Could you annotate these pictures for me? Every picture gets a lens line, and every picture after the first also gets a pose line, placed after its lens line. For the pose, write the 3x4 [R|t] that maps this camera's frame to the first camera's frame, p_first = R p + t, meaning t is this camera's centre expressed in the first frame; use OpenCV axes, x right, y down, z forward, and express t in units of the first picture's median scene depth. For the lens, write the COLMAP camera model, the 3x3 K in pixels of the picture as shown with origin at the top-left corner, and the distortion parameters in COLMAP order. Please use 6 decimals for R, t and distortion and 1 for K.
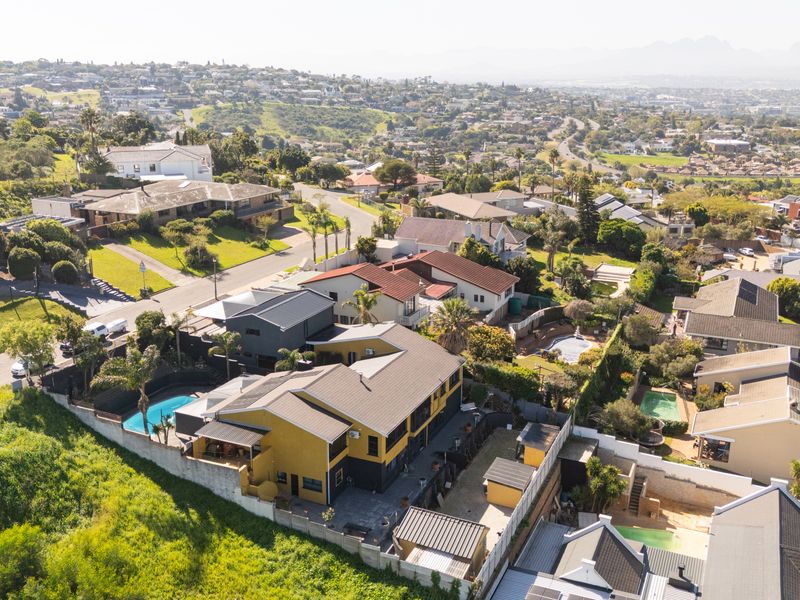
lens RADIAL K [[776.8, 0, 400.0], [0, 776.8, 300.0], [0, 0, 1]] dist [0.039696, -0.015383]
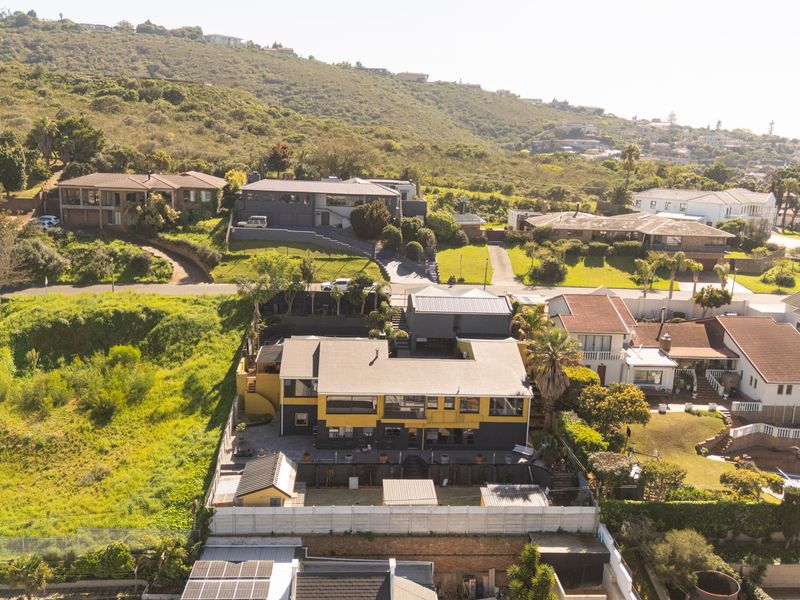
lens RADIAL K [[776.8, 0, 400.0], [0, 776.8, 300.0], [0, 0, 1]] dist [0.039696, -0.015383]
pose [[0.477720, 0.199861, -0.855476, 0.789861], [-0.280442, 0.957523, 0.067095, -0.045046], [0.832548, 0.207858, 0.513477, 0.436734]]
